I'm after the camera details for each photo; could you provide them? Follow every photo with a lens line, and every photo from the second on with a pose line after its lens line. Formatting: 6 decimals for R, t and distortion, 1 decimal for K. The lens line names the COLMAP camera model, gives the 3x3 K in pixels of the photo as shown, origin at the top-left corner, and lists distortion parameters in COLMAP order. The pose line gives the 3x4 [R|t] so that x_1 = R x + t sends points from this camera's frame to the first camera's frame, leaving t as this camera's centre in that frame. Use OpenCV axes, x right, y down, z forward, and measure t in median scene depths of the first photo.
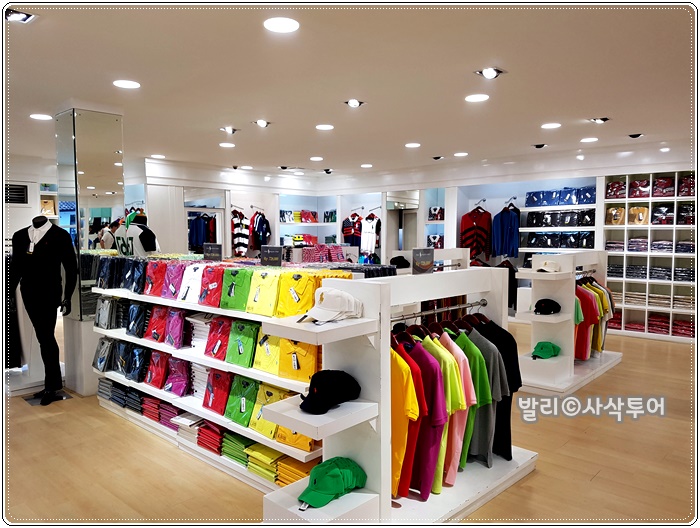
lens RADIAL K [[517.2, 0, 345.9], [0, 517.2, 260.2], [0, 0, 1]] dist [0.065189, -0.072375]
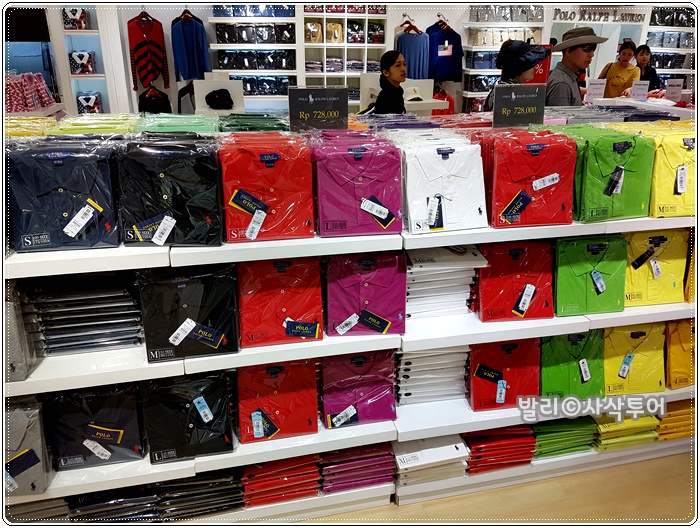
lens RADIAL K [[517.2, 0, 345.9], [0, 517.2, 260.2], [0, 0, 1]] dist [0.065189, -0.072375]
pose [[0.580568, -0.302143, 0.756076, -0.313482], [0.038620, 0.937772, 0.345097, -0.022736], [-0.813296, -0.171152, 0.556109, 0.371755]]
